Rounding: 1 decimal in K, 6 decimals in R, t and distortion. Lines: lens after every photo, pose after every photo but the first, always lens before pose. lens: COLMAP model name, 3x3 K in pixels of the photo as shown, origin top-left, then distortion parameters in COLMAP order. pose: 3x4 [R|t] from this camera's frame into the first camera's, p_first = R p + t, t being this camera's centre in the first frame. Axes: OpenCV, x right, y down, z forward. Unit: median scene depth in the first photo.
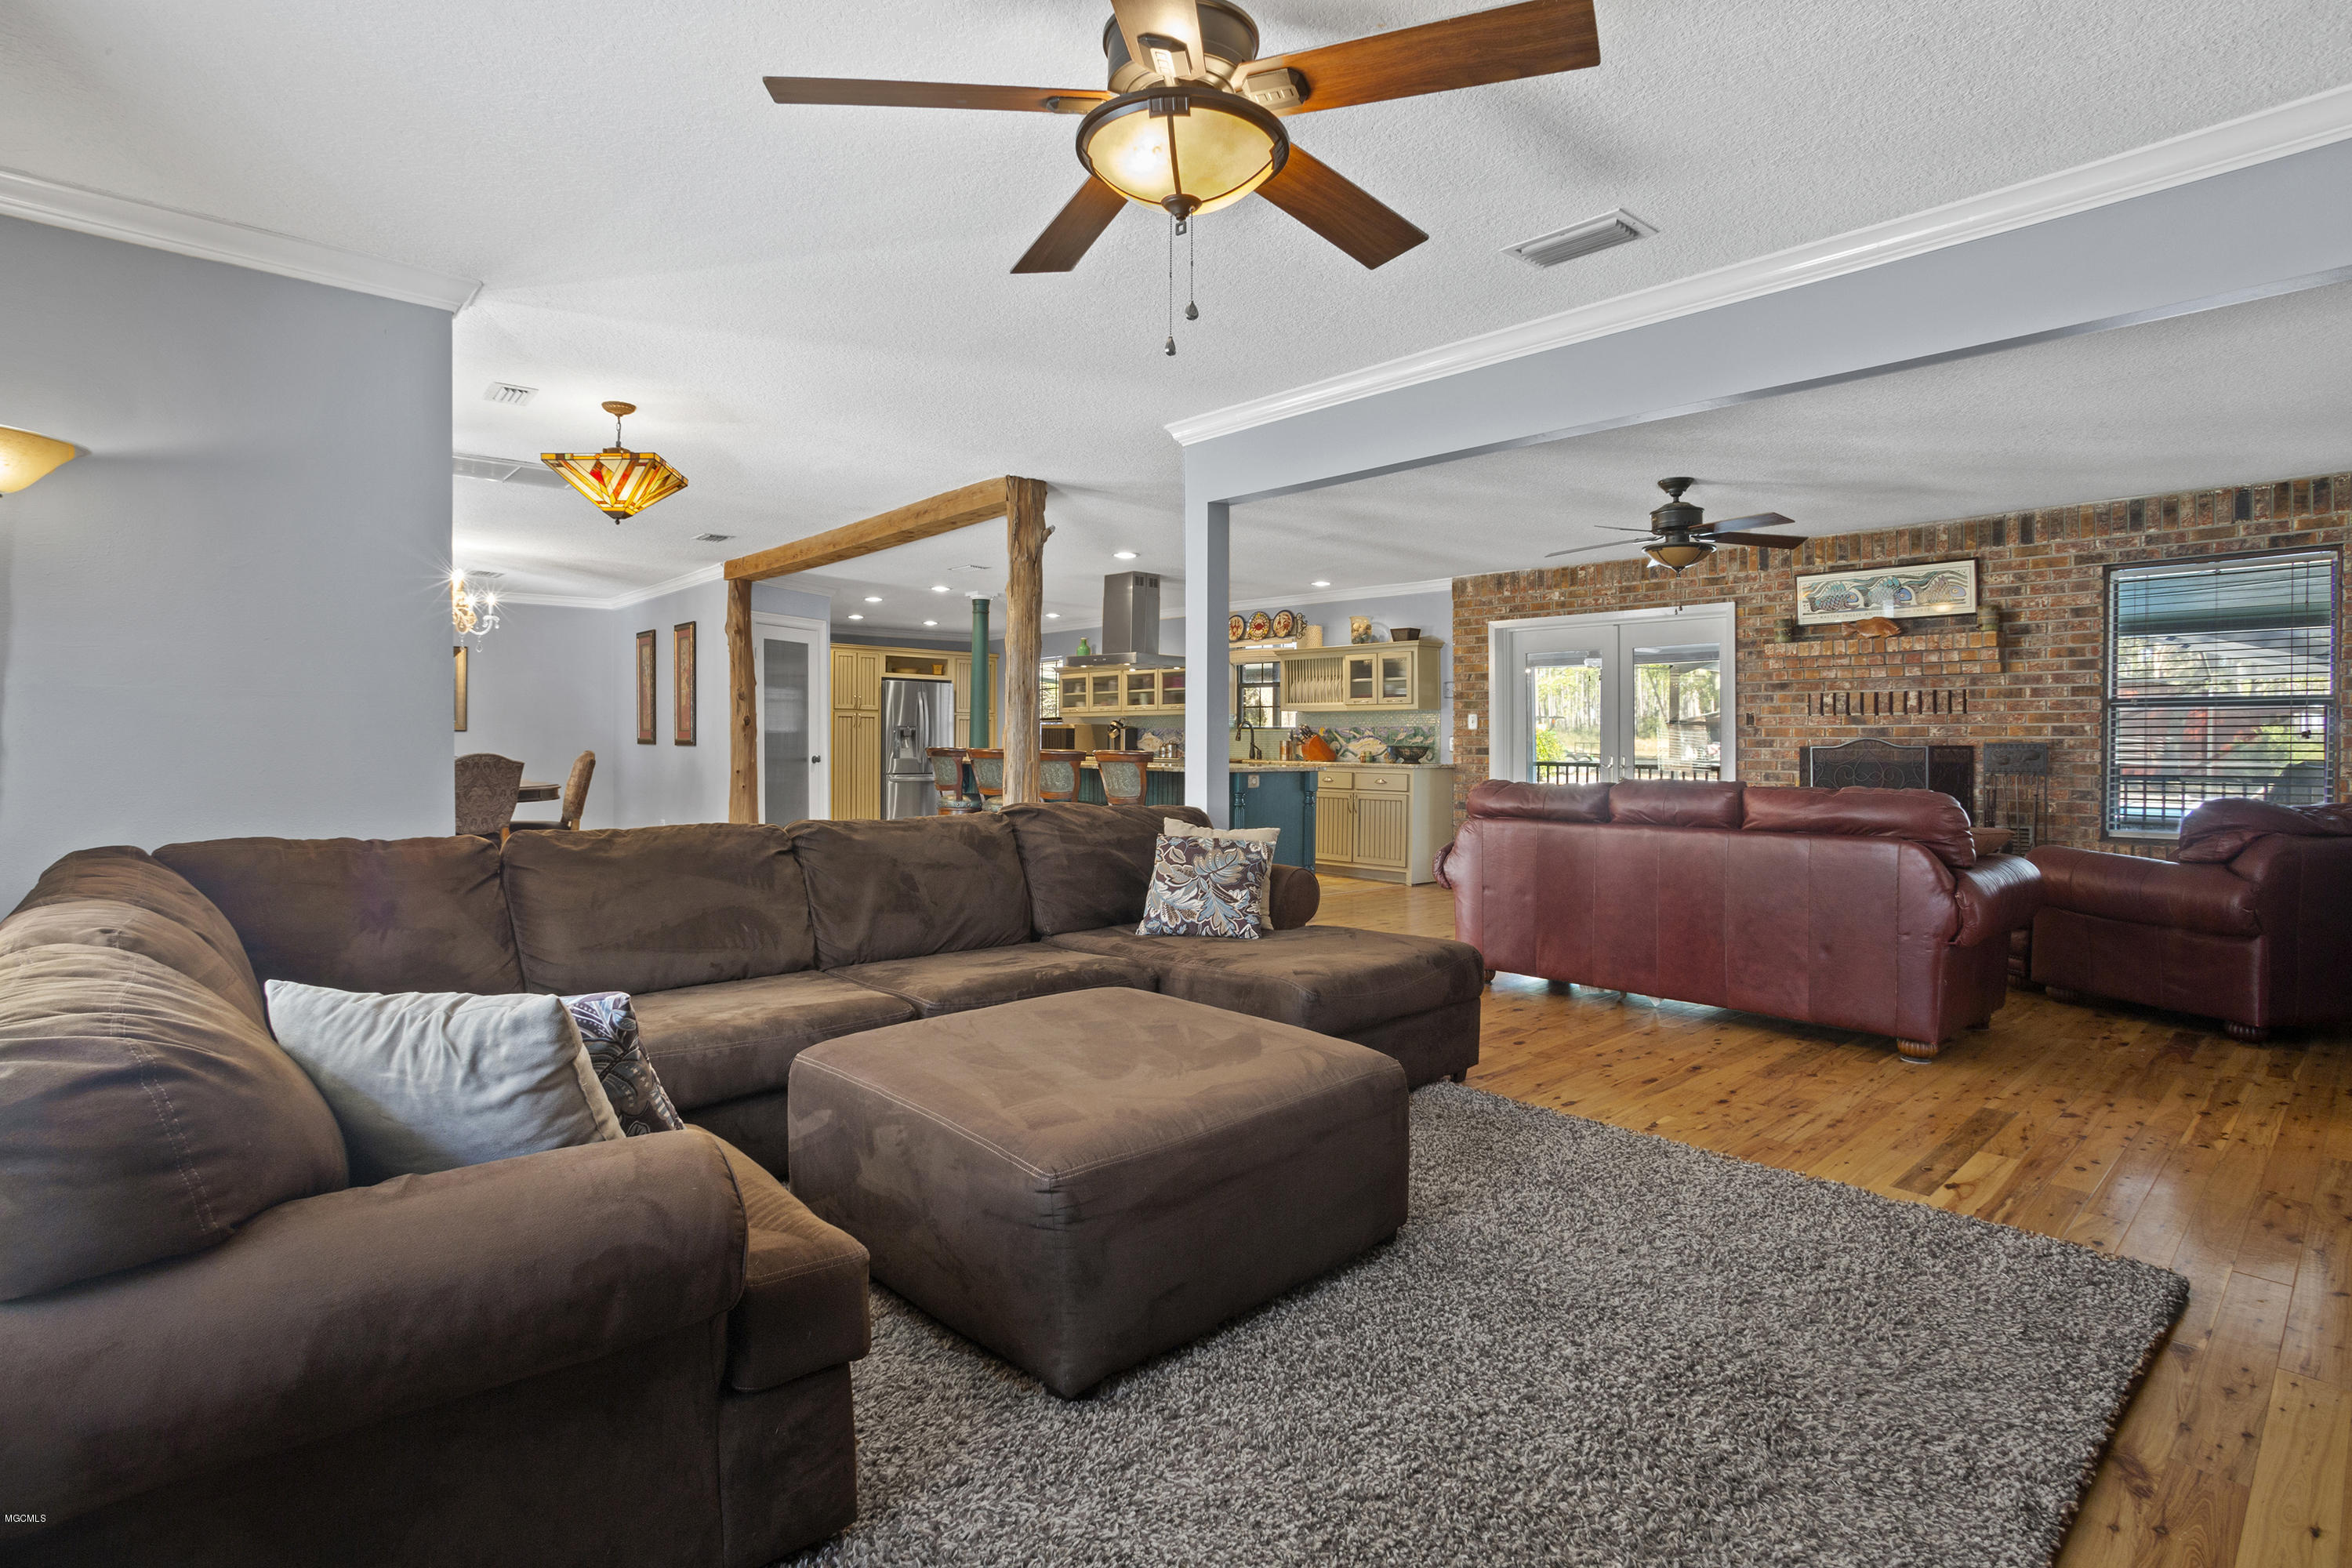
lens RADIAL K [[1162.2, 0, 1171.9], [0, 1162.2, 743.9], [0, 0, 1]] dist [0.001077, 0.000722]
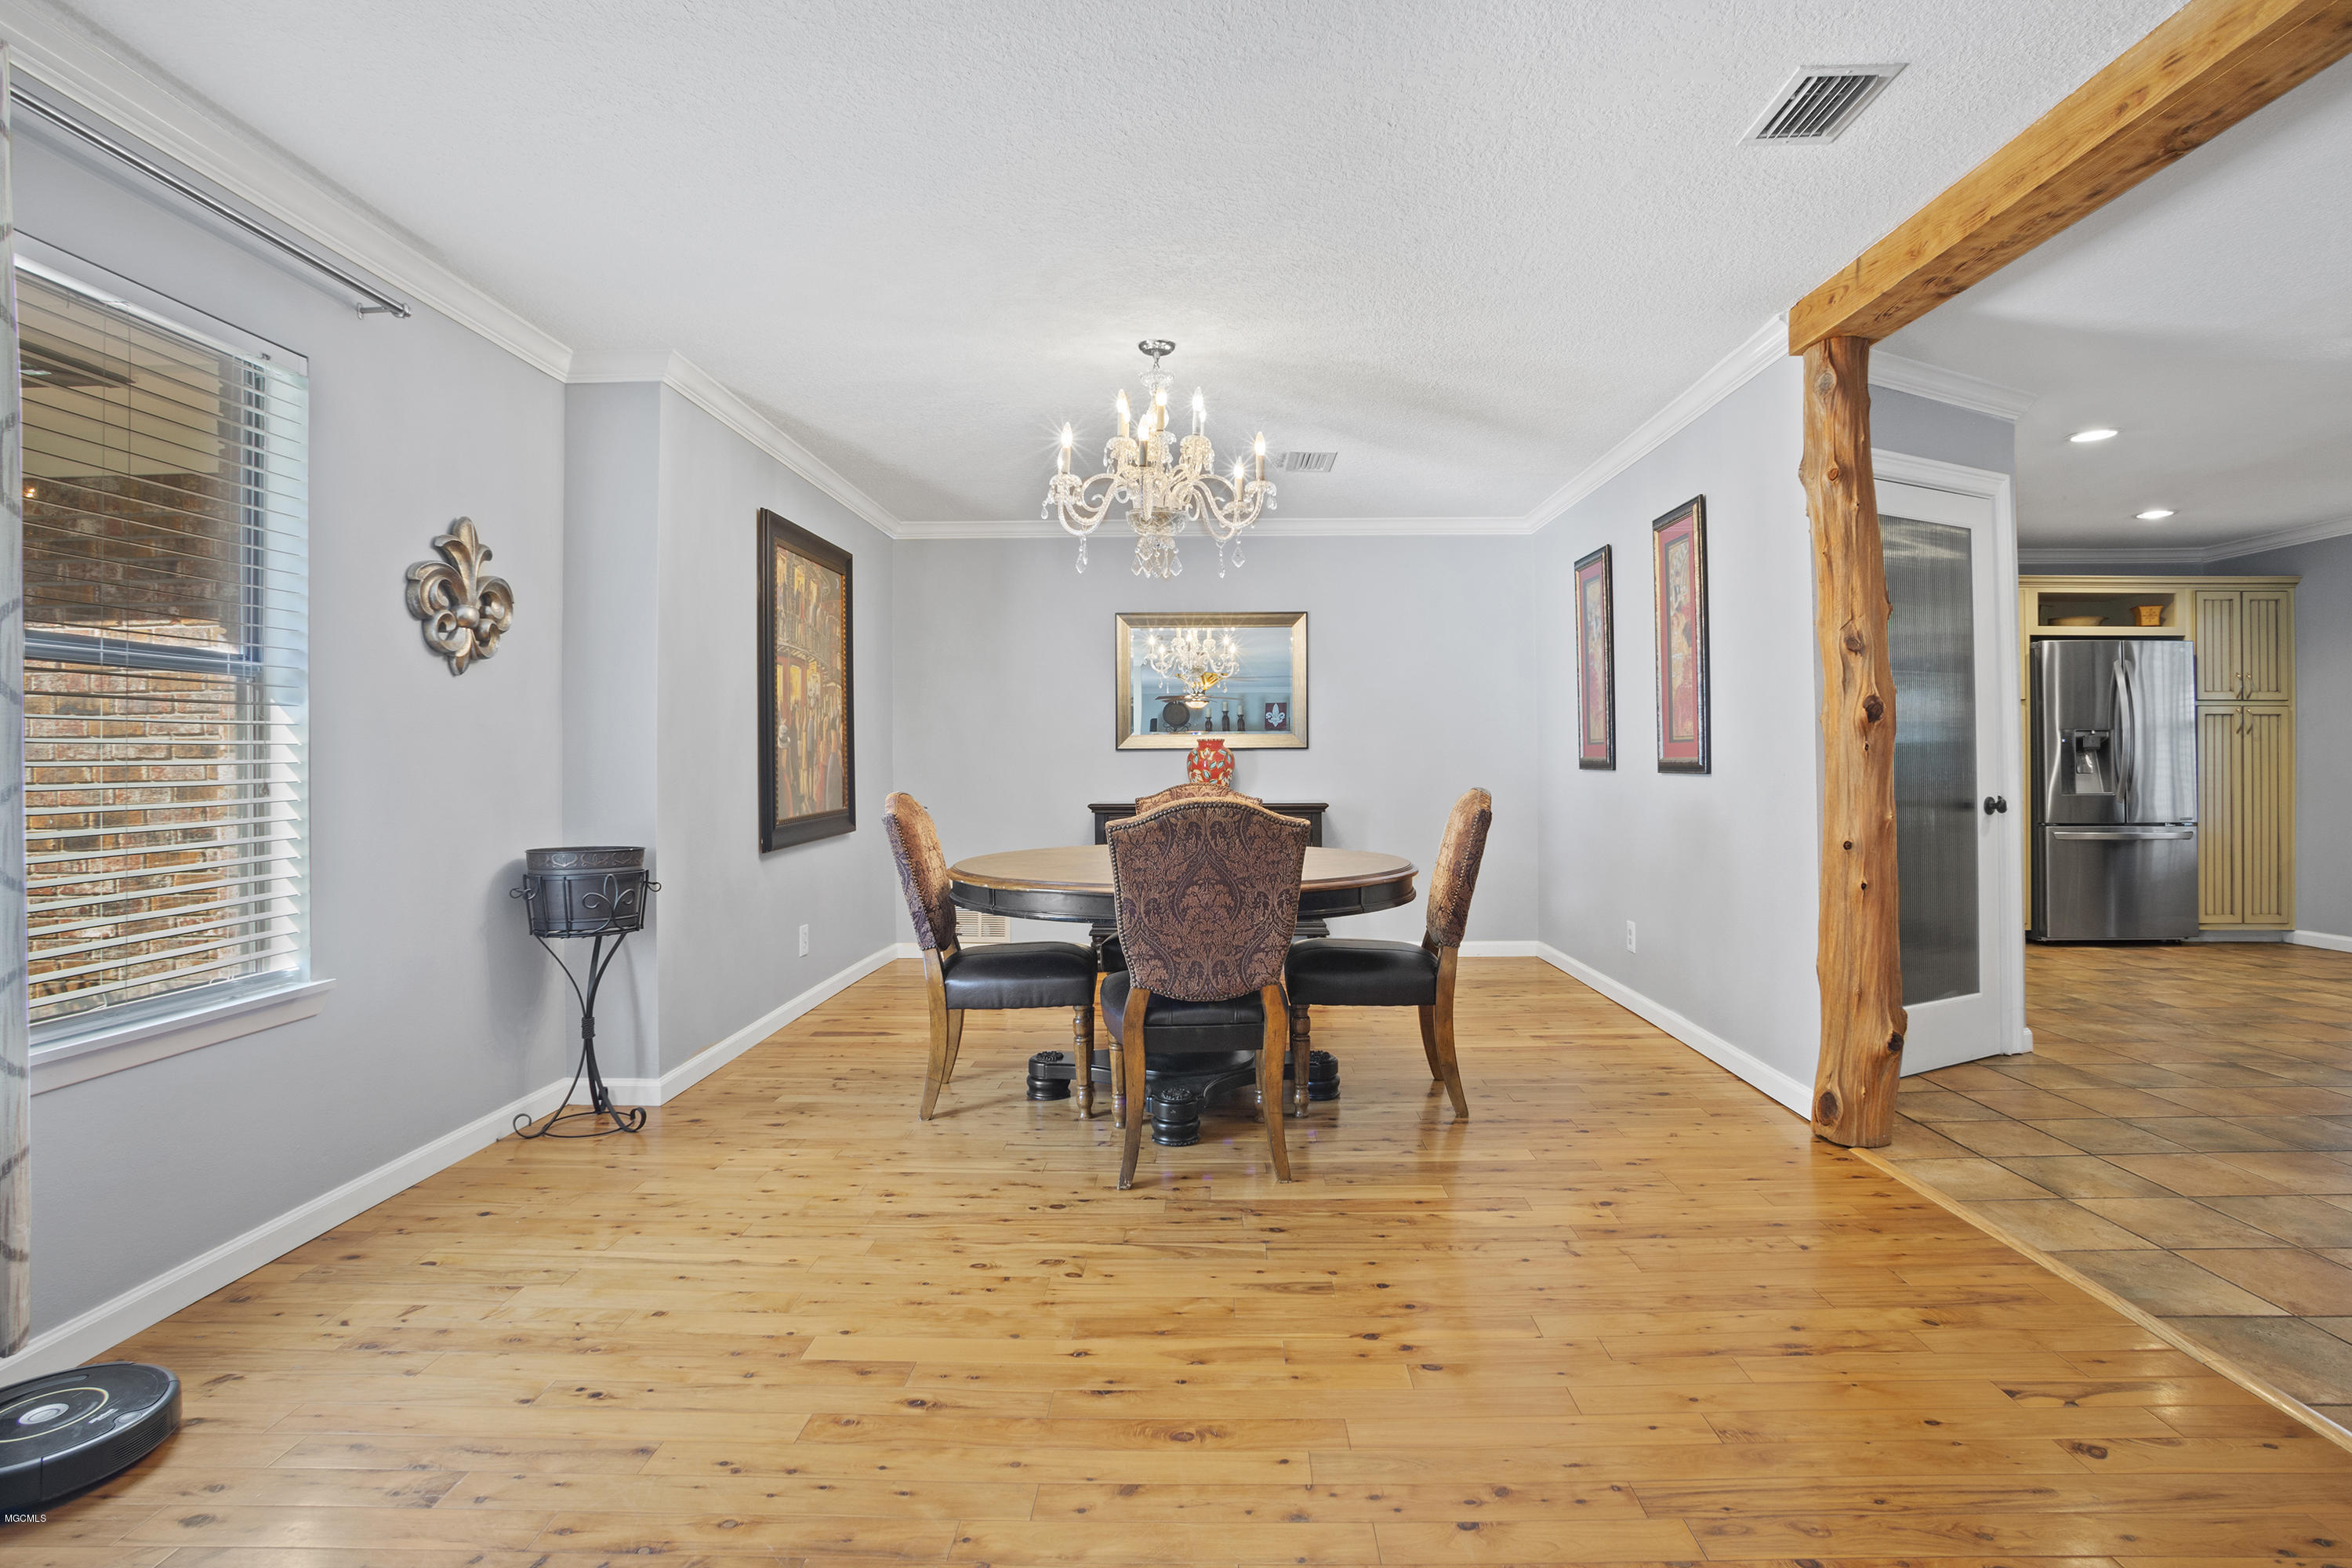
lens RADIAL K [[1162.2, 0, 1171.9], [0, 1162.2, 743.9], [0, 0, 1]] dist [0.001077, 0.000722]
pose [[0.726165, -0.017420, -0.687300, -0.234025], [0.006610, 0.999810, -0.018357, -0.003069], [0.687489, 0.008788, 0.726142, 0.495696]]
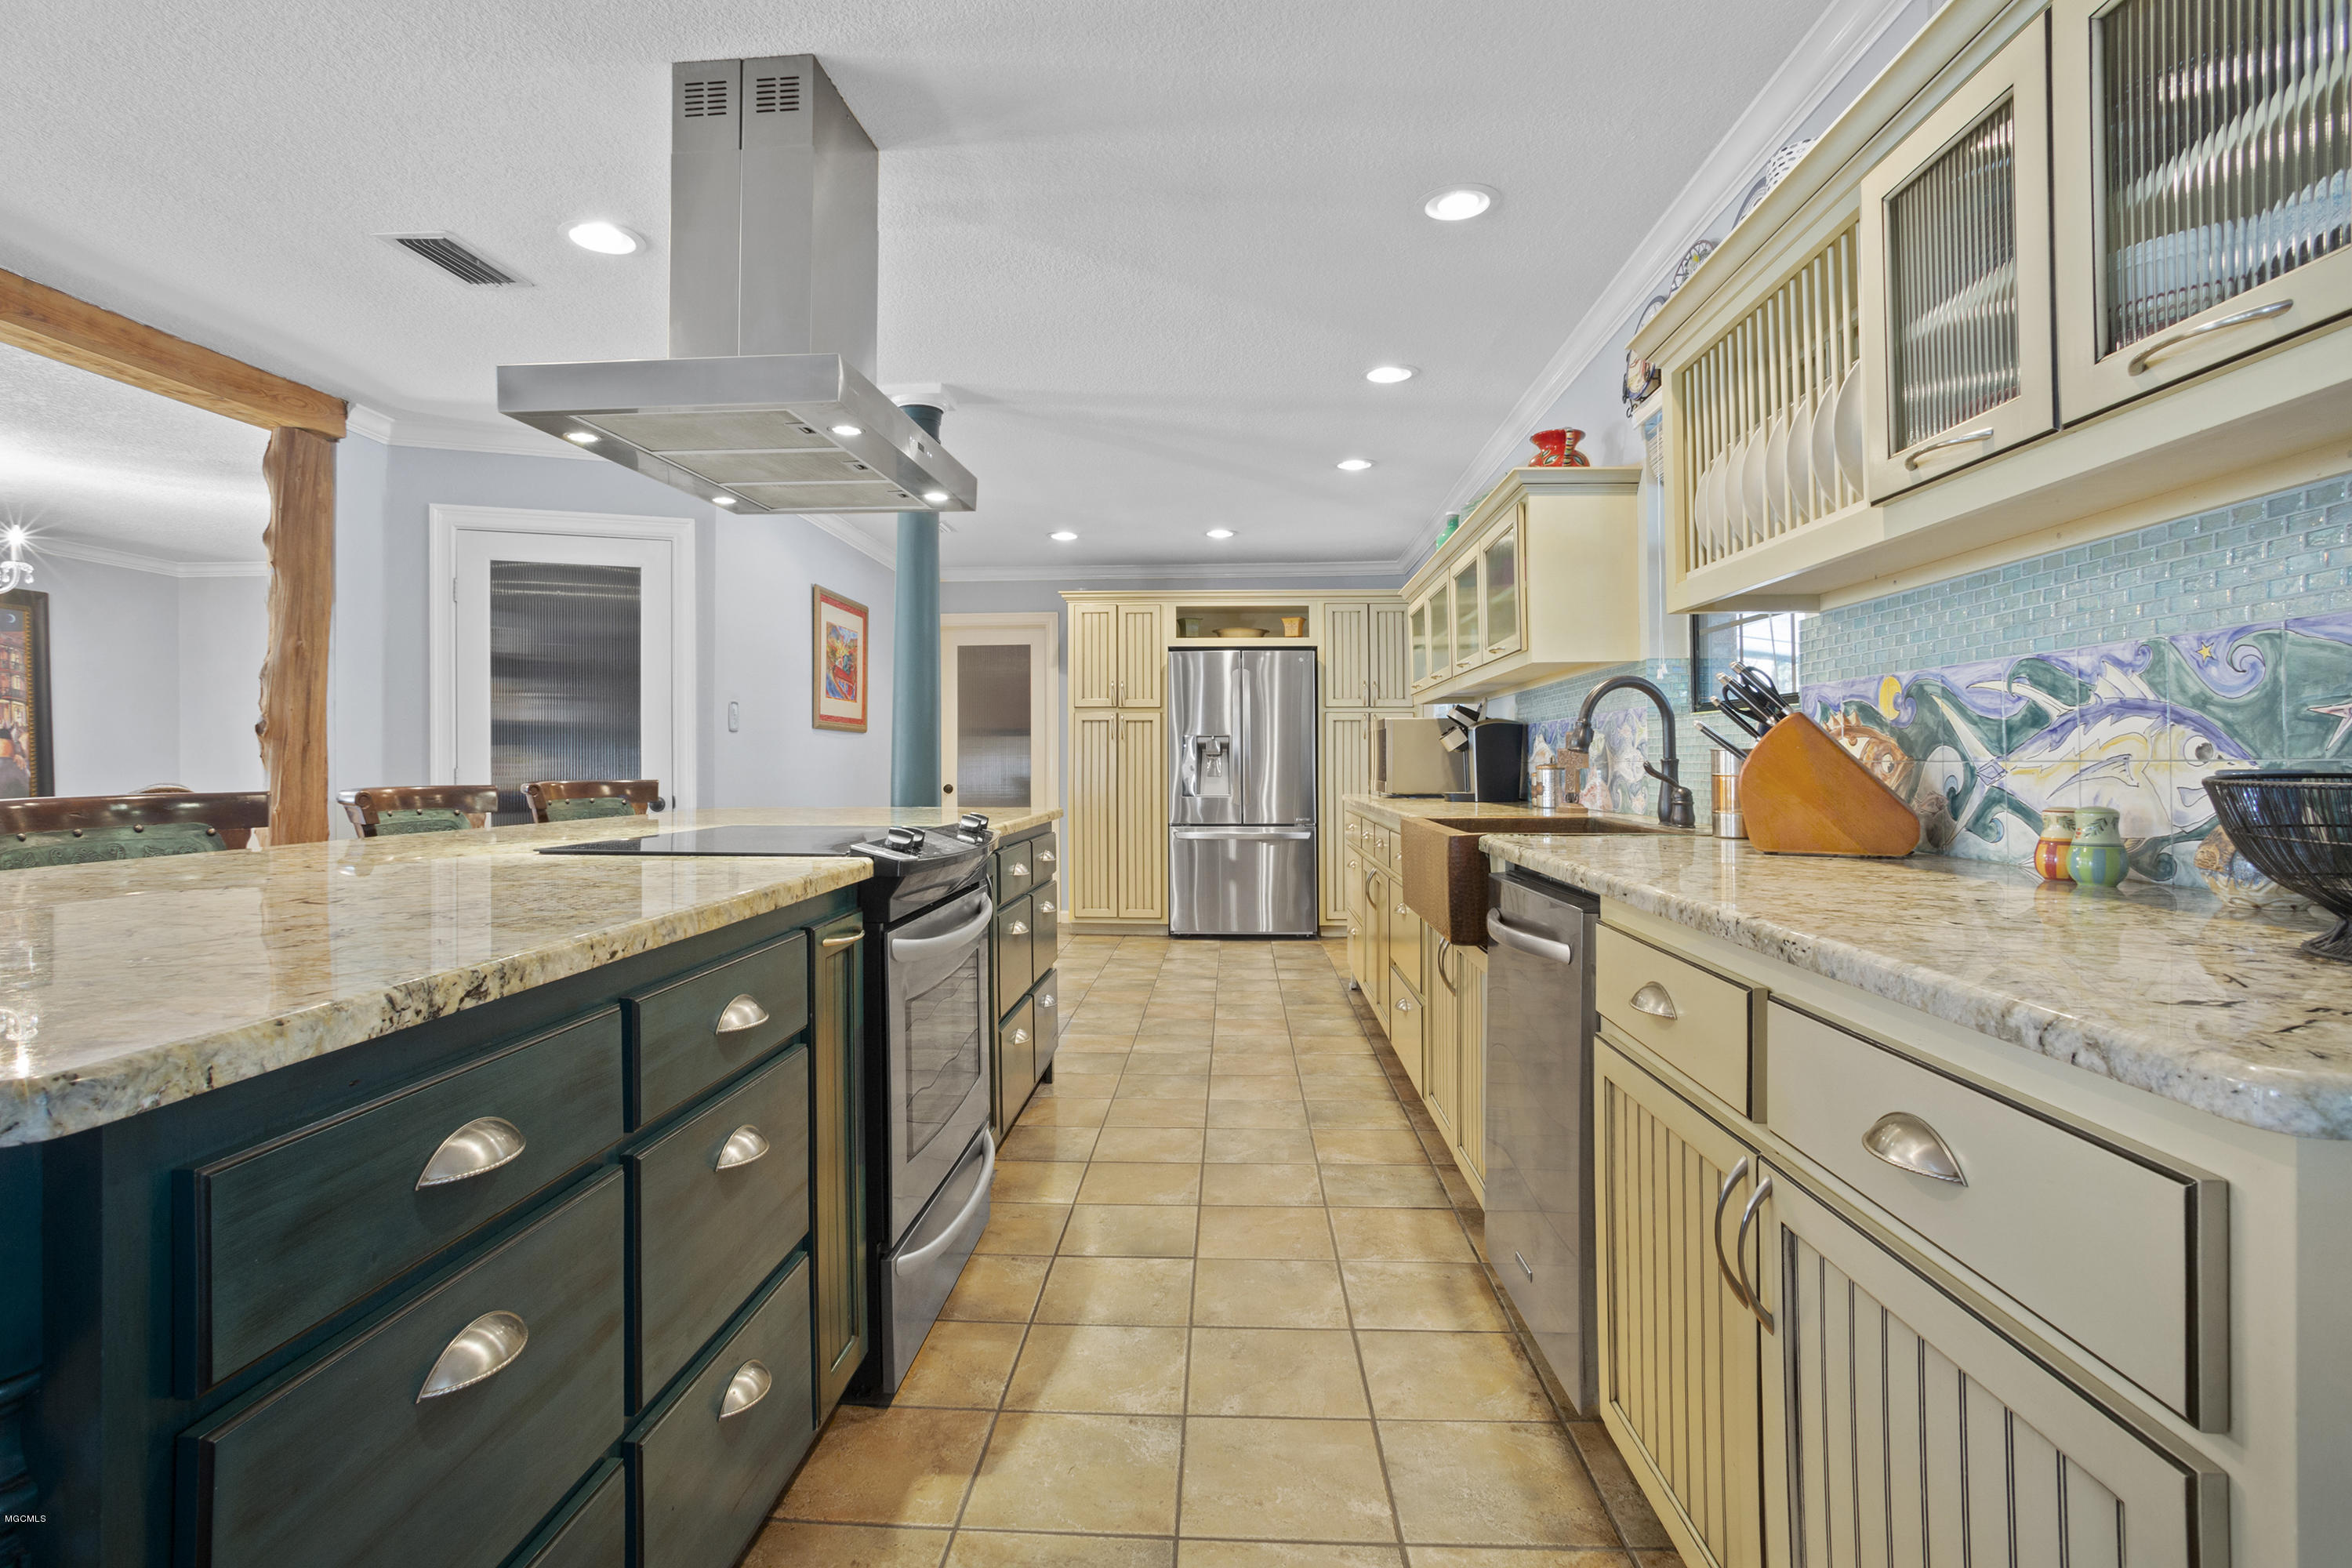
lens RADIAL K [[1162.2, 0, 1171.9], [0, 1162.2, 743.9], [0, 0, 1]] dist [0.001077, 0.000722]
pose [[0.687255, -0.020853, -0.726117, 0.204863], [0.007788, 0.999742, -0.021340, 0.000384], [0.726375, 0.009011, 0.687240, 0.850719]]
